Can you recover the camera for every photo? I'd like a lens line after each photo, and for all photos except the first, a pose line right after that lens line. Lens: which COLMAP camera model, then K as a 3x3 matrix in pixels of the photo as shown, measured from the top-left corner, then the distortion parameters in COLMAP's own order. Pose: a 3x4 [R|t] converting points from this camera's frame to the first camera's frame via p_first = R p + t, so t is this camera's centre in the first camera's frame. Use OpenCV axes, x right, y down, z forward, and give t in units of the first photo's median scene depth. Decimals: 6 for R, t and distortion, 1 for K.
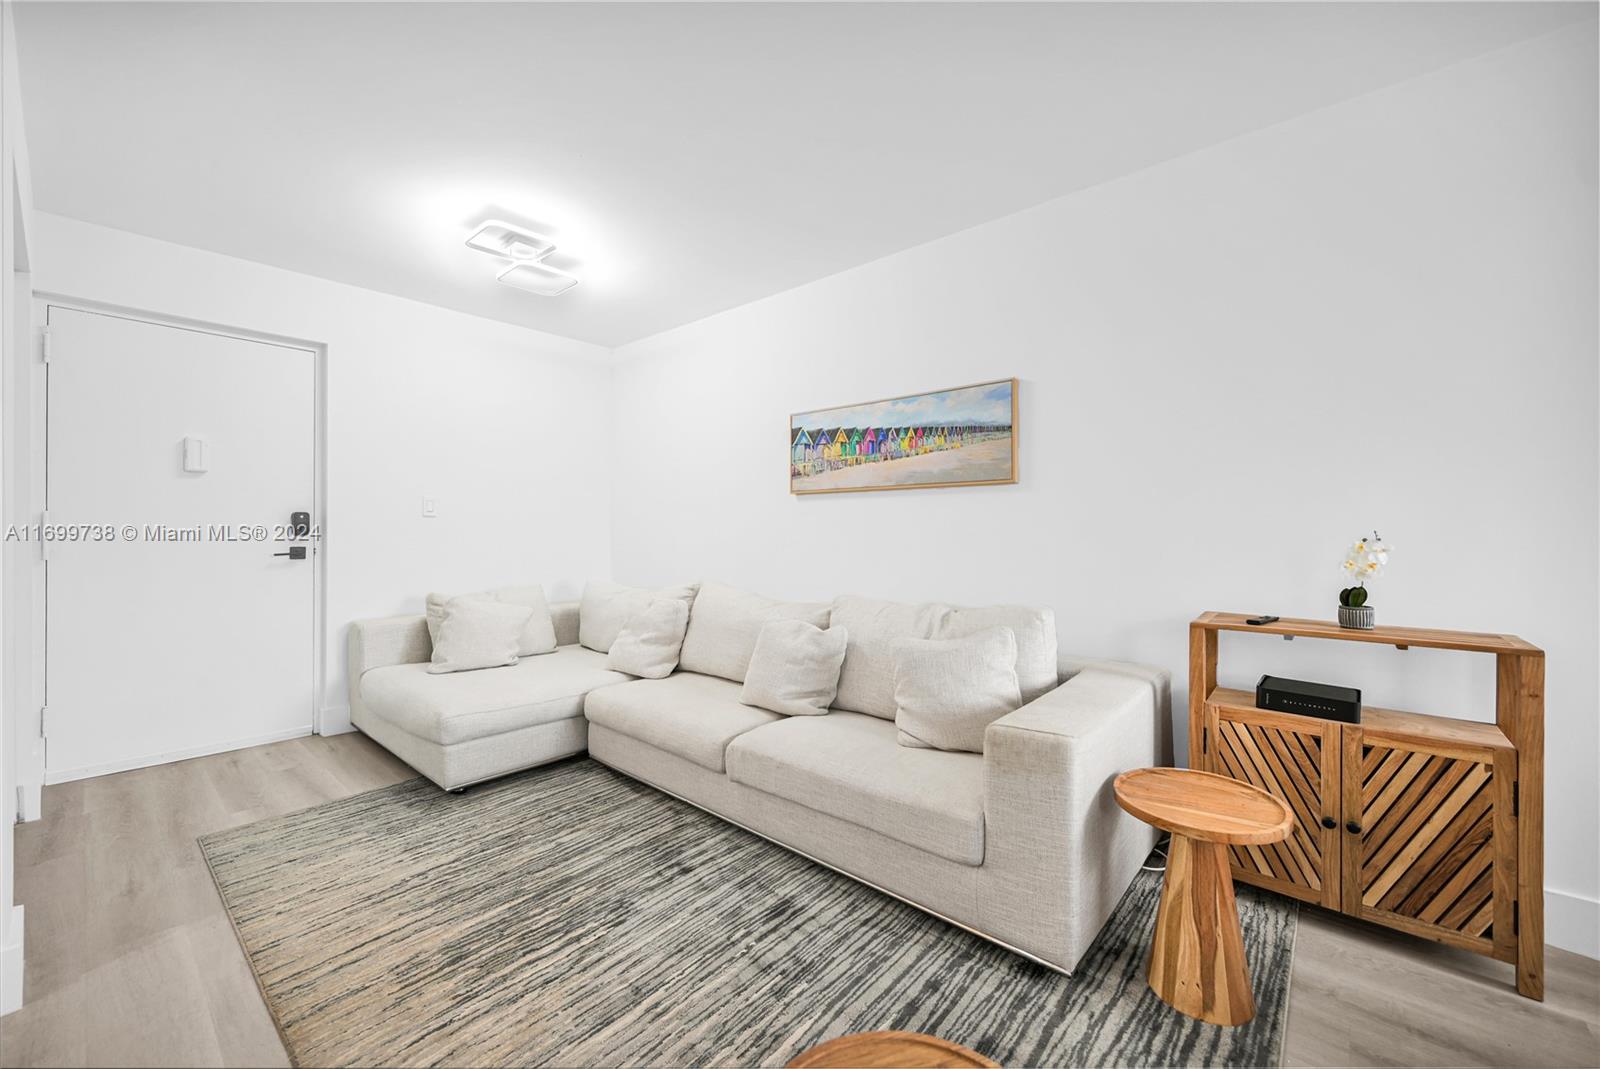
lens RADIAL K [[628.6, 0, 798.8], [0, 628.6, 531.4], [0, 0, 1]] dist [0.000083, 0.000110]
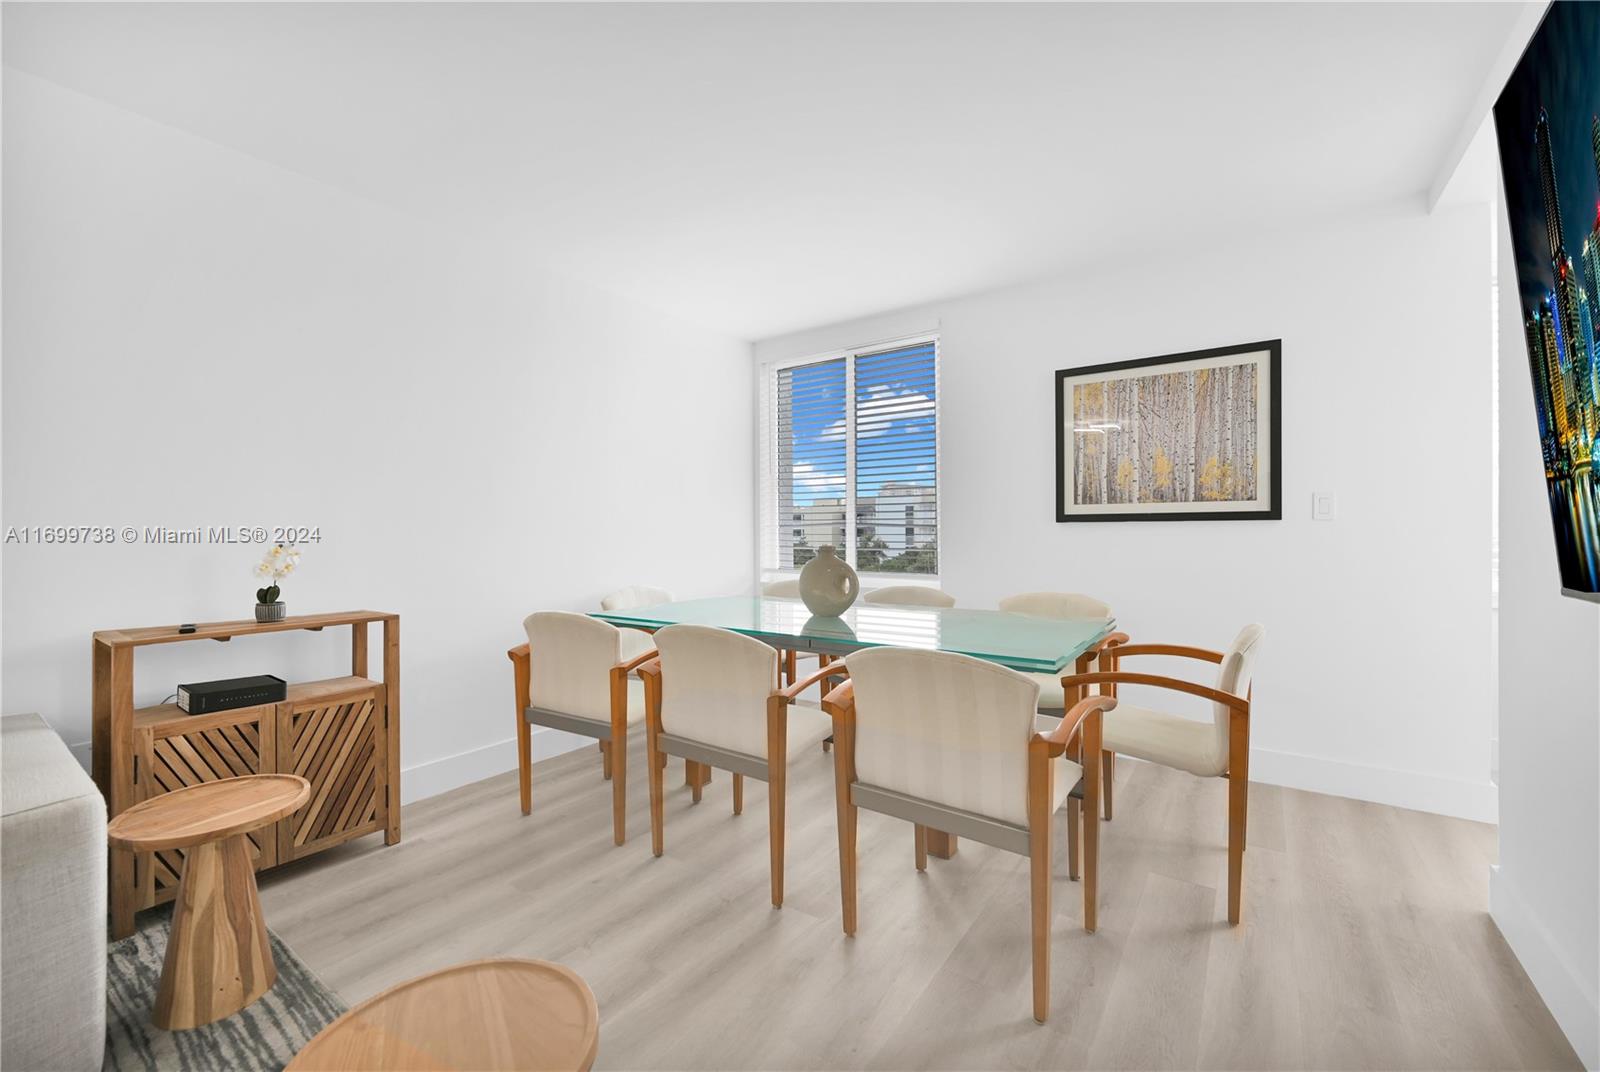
lens RADIAL K [[644.1, 0, 804.0], [0, 644.1, 532.5], [0, 0, 1]] dist [-0.003877, -0.000397]
pose [[-0.101609, 0.000850, 0.994824, -0.272929], [0.007295, 0.999973, -0.000109, -0.002270], [-0.994798, 0.007246, -0.101612, 0.094619]]
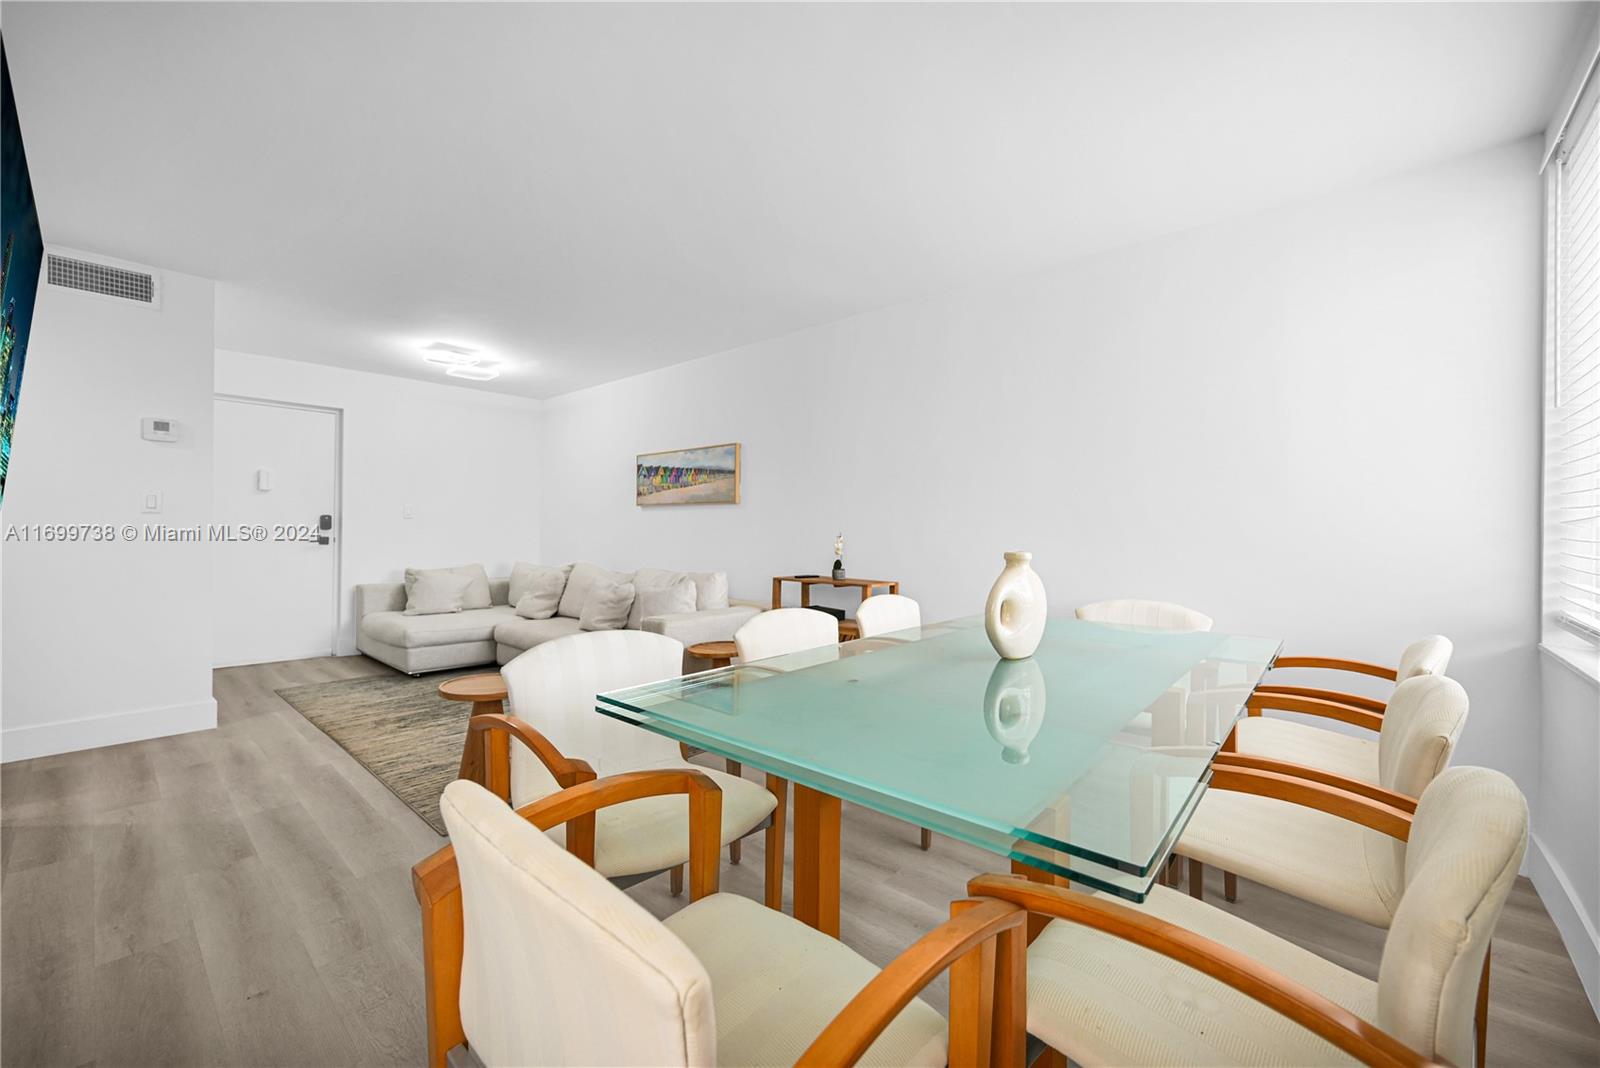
lens RADIAL K [[636.7, 0, 802.5], [0, 636.7, 530.4], [0, 0, 1]] dist [-0.001824, 0.000036]
pose [[0.999910, 0.010474, -0.008395, 0.540289], [-0.010491, 0.999943, -0.002009, -0.001100], [0.008374, 0.002097, 0.999963, -0.757393]]
